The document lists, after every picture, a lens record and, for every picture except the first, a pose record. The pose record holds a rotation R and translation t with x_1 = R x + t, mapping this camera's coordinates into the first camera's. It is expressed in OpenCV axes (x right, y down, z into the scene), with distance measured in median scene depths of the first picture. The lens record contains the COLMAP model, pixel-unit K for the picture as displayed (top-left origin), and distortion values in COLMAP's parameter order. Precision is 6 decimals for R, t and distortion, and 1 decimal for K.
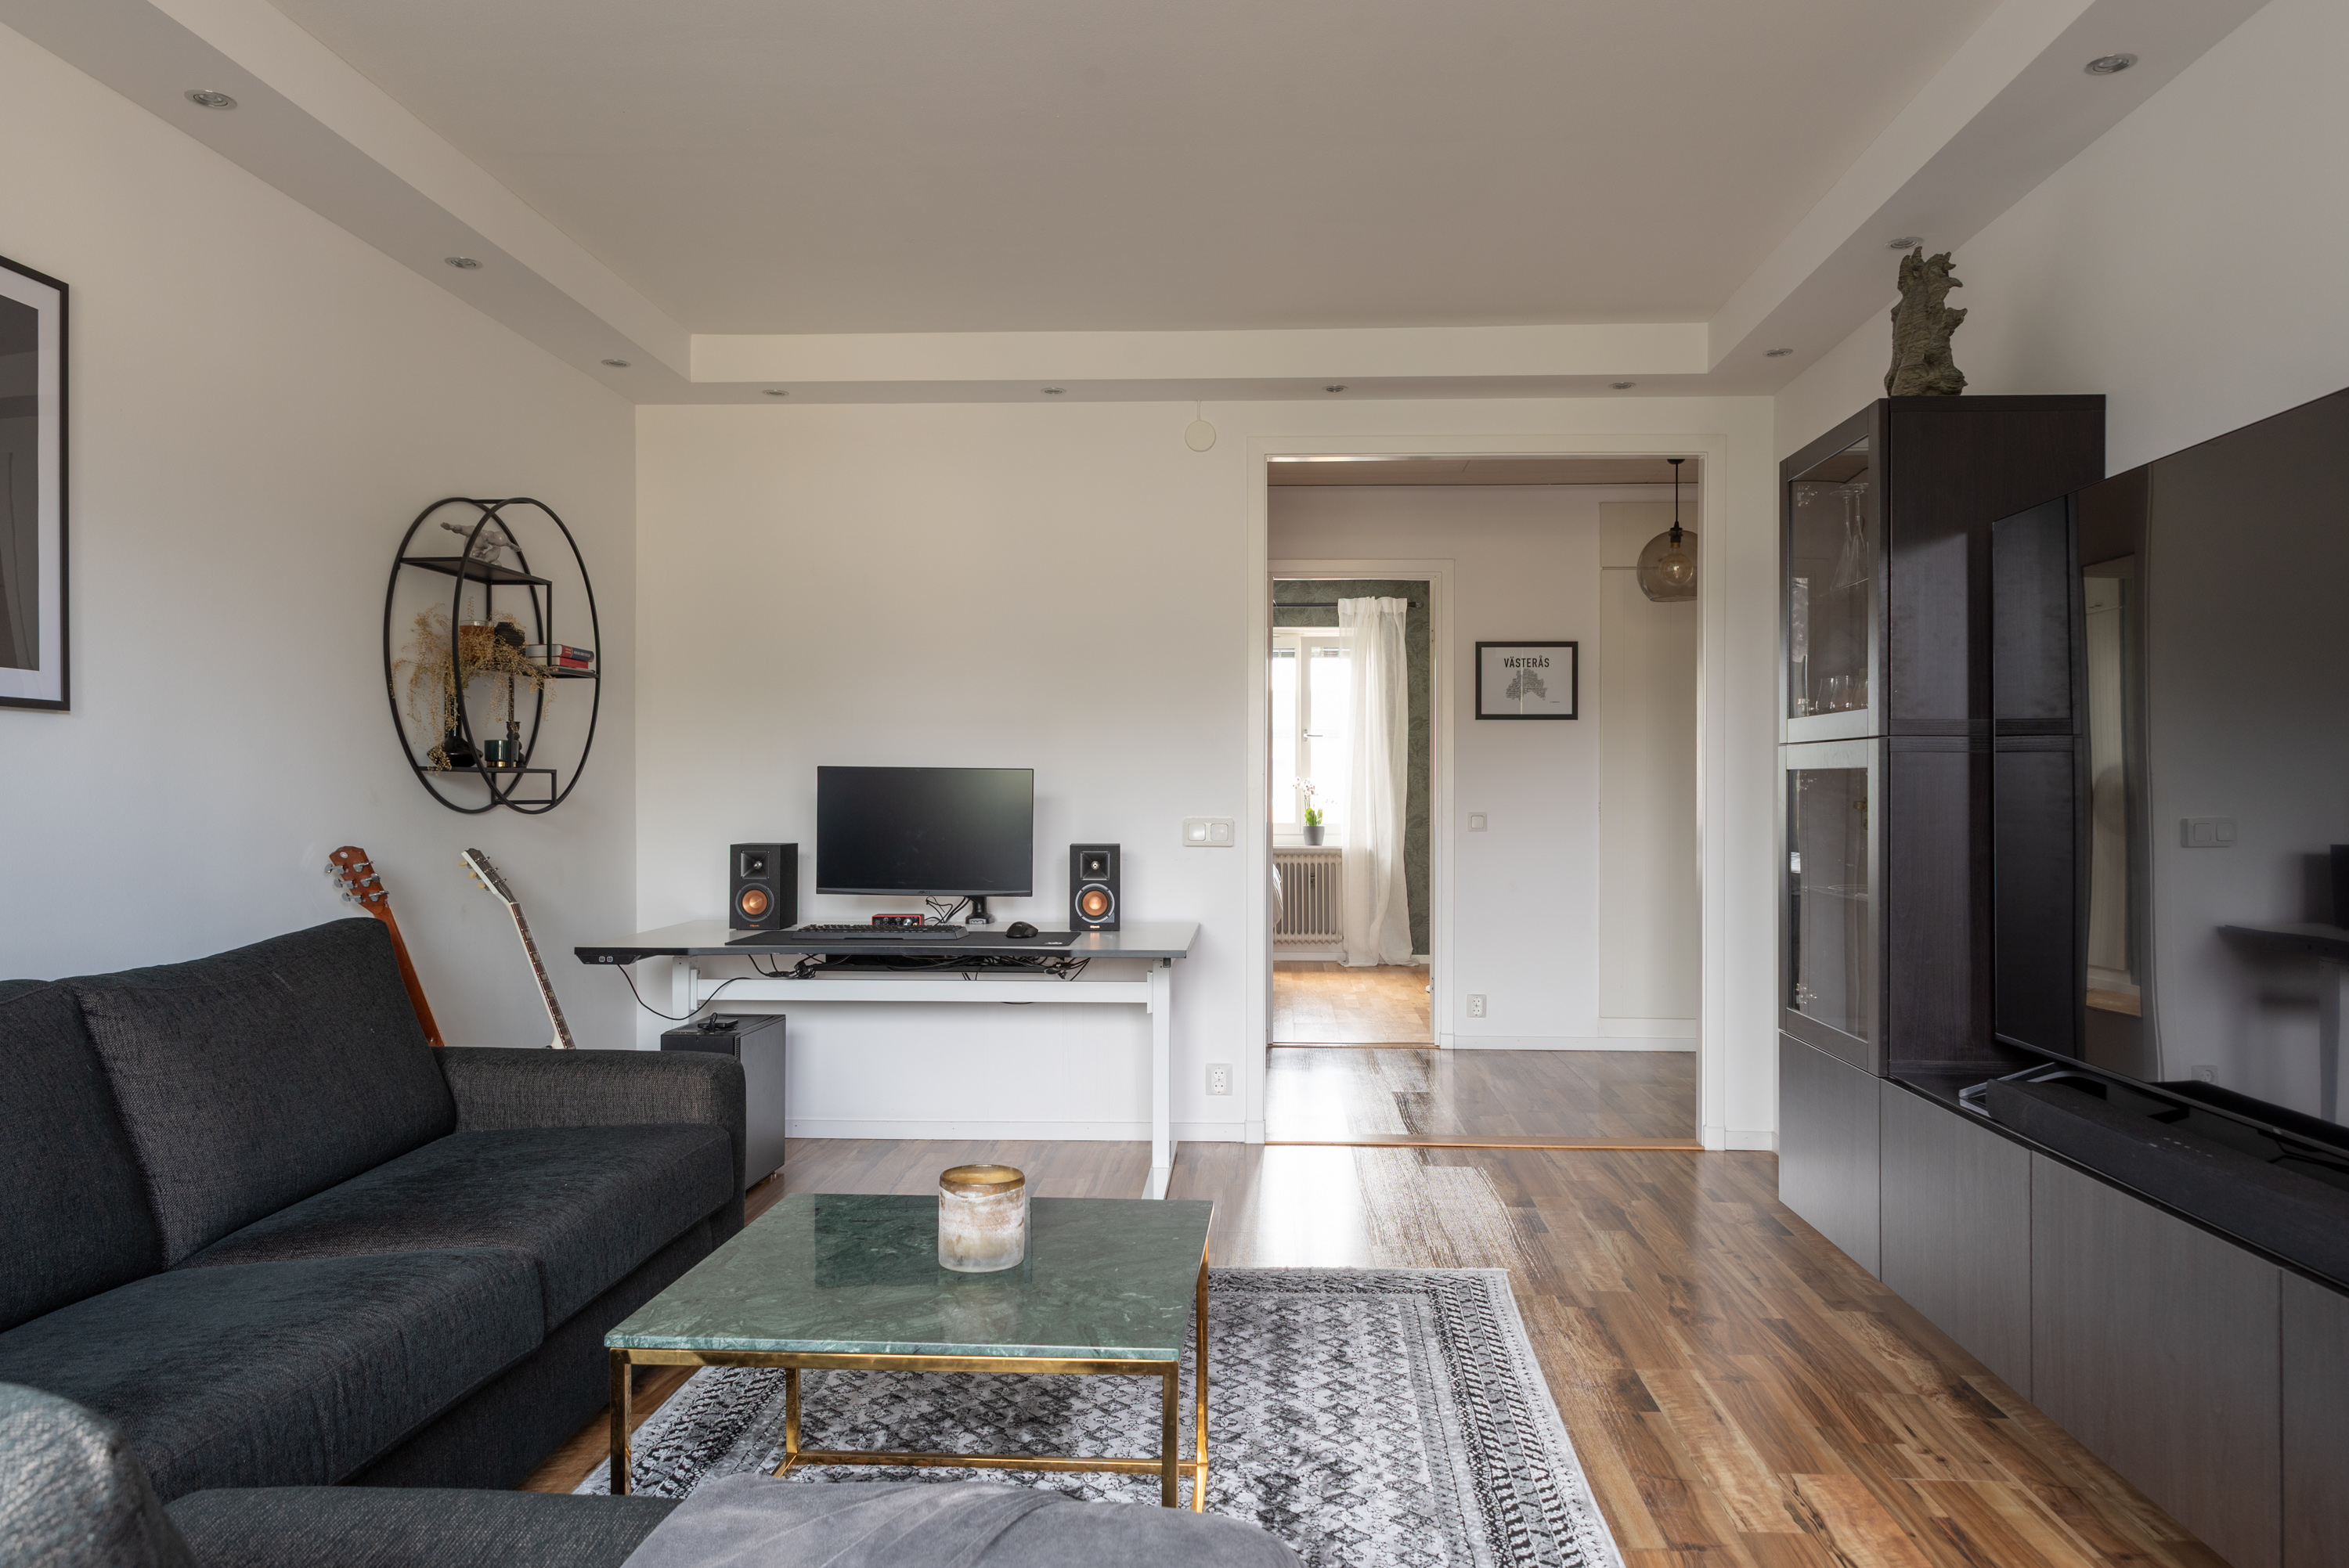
lens RADIAL K [[1568.8, 0, 1186.8], [0, 1568.8, 790.5], [0, 0, 1]] dist [0.010135, -0.003731]
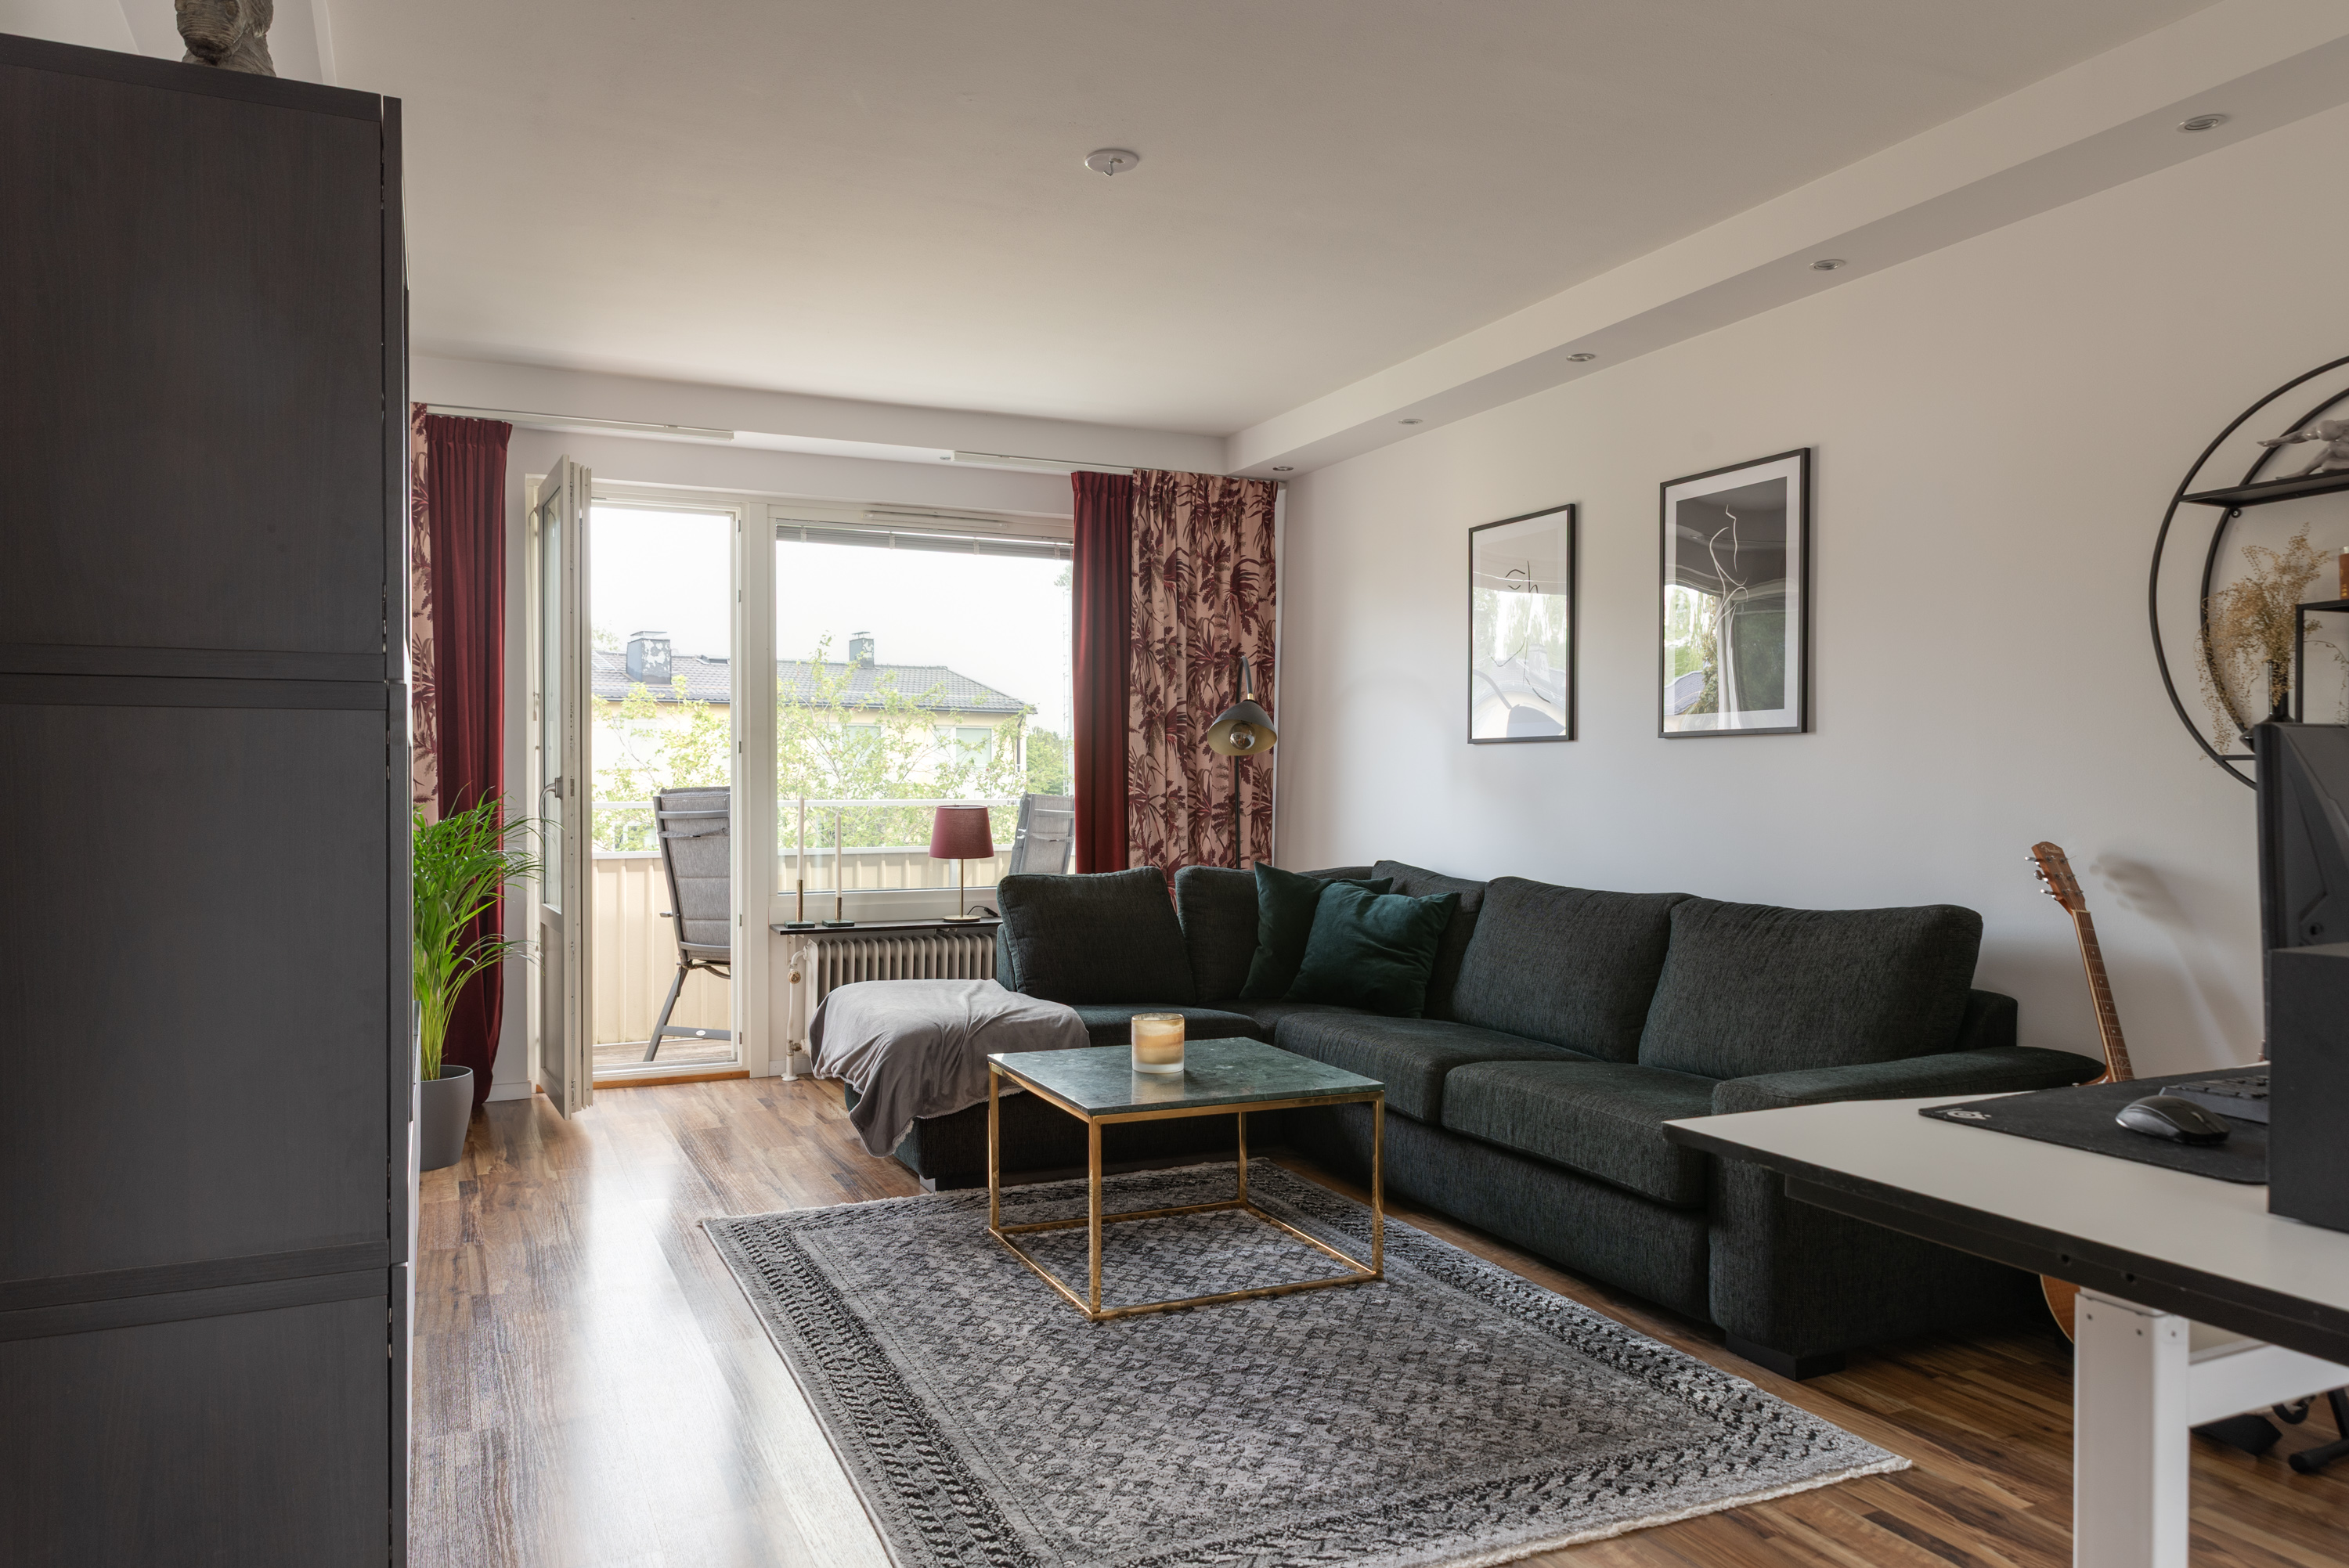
lens RADIAL K [[1607.8, 0, 1181.2], [0, 1607.8, 786.9], [0, 0, 1]] dist [-0.001515, -0.000201]
pose [[-0.880194, -0.009880, -0.474512, 0.546589], [-0.005670, 0.999931, -0.010301, 0.020323], [0.474581, -0.006376, -0.880189, 2.099895]]
